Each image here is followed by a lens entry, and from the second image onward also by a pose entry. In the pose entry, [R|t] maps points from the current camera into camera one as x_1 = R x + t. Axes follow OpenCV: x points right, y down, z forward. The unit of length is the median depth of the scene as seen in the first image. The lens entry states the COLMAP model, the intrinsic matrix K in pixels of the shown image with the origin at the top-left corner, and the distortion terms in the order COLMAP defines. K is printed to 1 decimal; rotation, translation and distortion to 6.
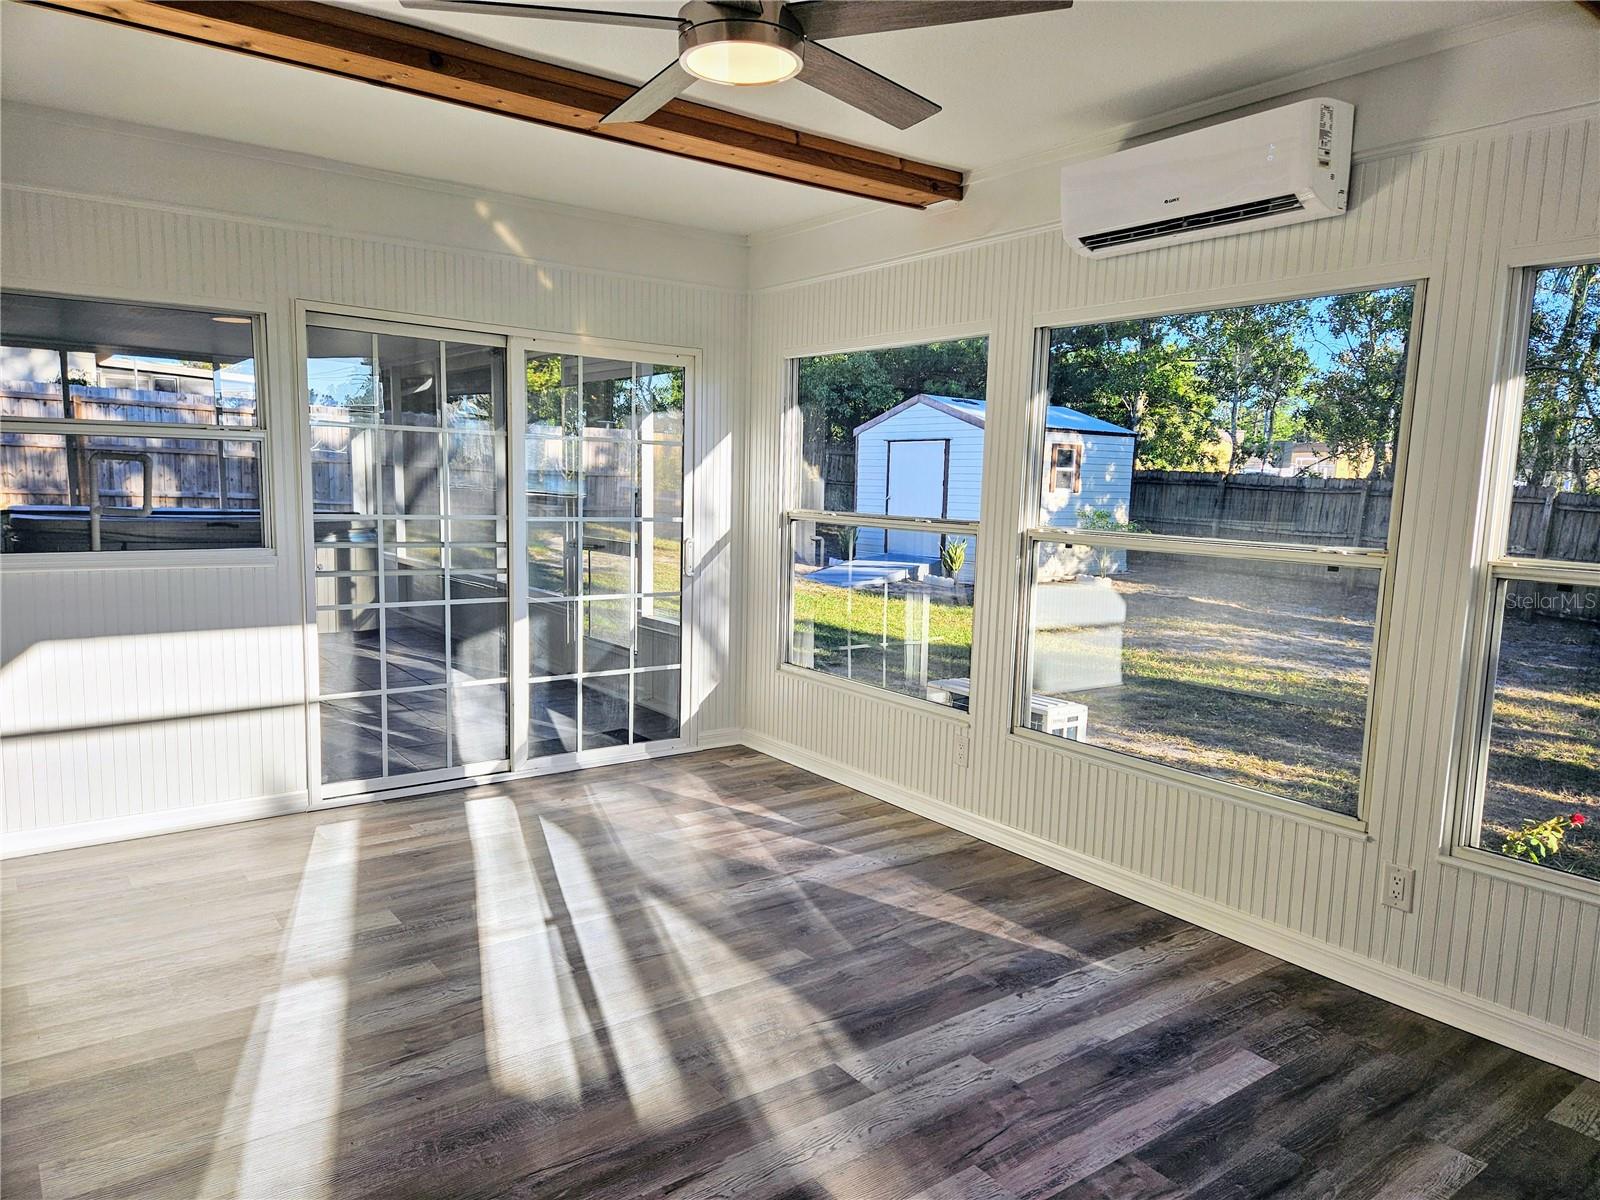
lens RADIAL K [[1061.7, 0, 800.0], [0, 1061.7, 600.0], [0, 0, 1]] dist [0.090455, -0.077803]
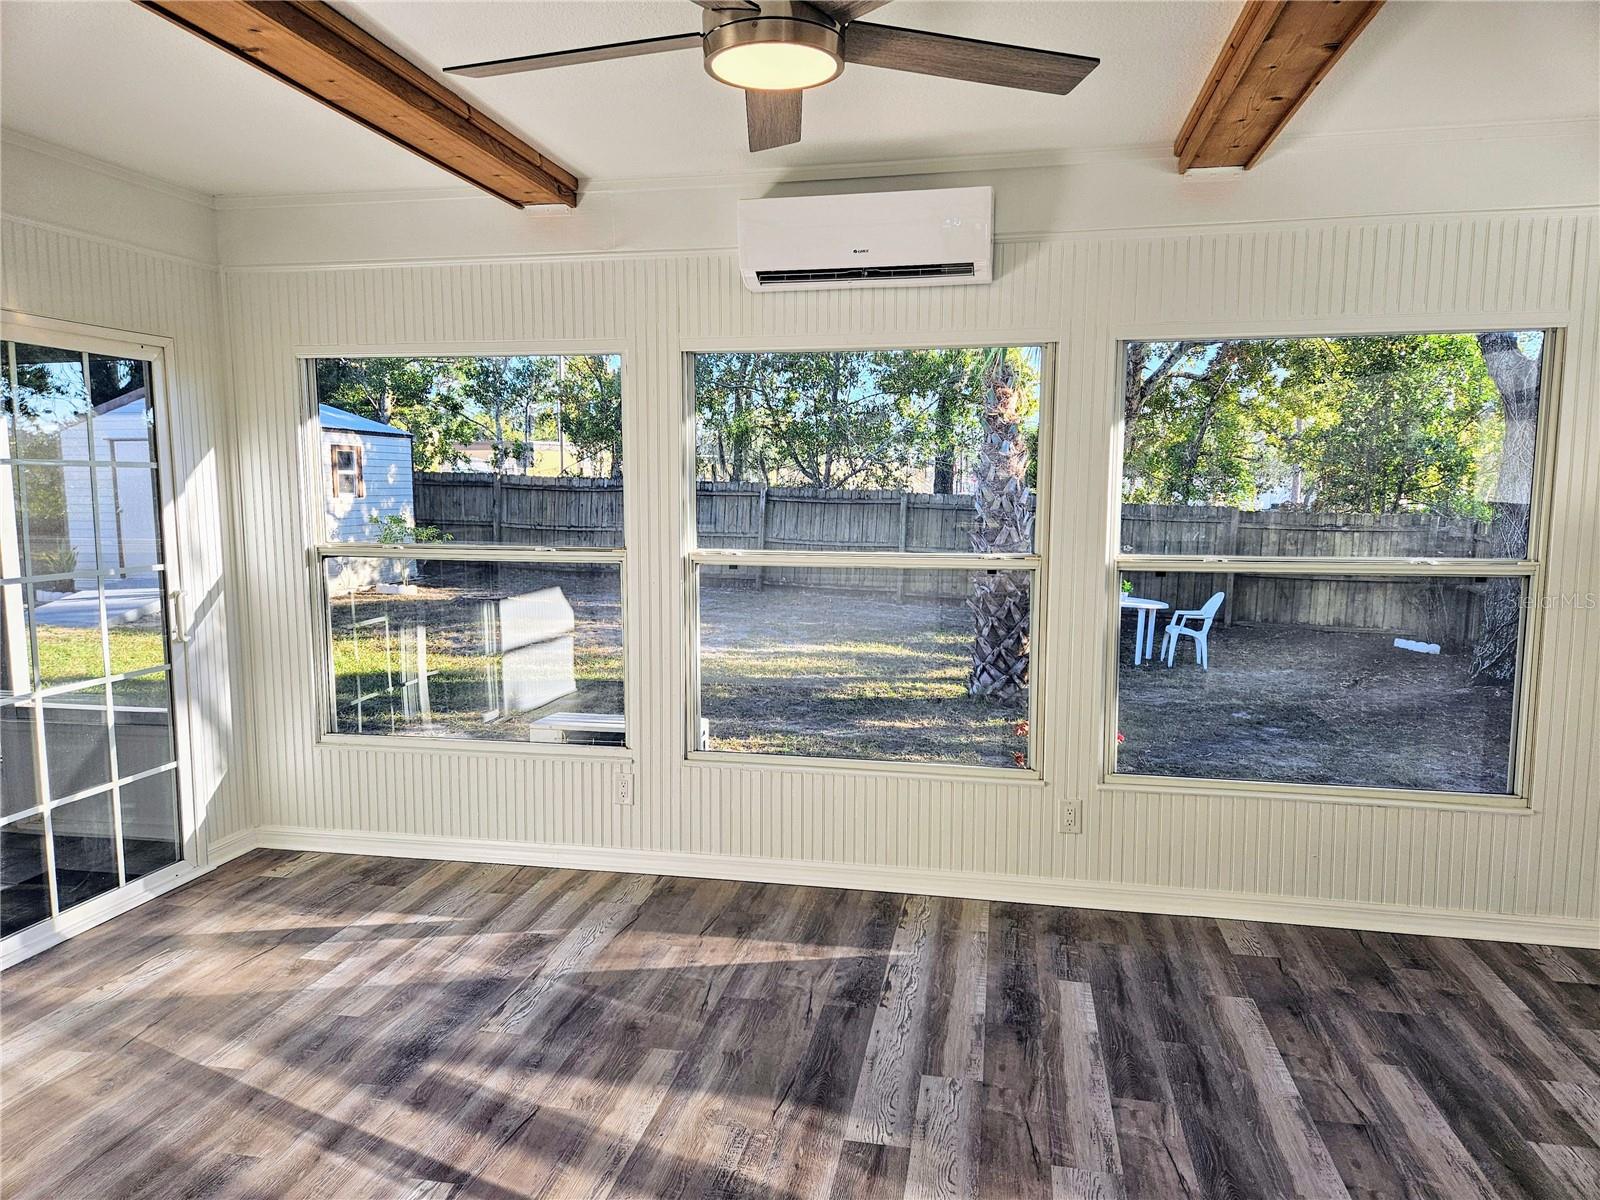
lens RADIAL K [[1063.4, 0, 792.6], [0, 1063.4, 598.5], [0, 0, 1]] dist [0.085217, -0.075066]
pose [[0.743942, -0.099067, 0.660860, -0.348993], [0.096761, 0.994497, 0.040155, -0.051114], [-0.661202, 0.034072, 0.749434, 0.181080]]
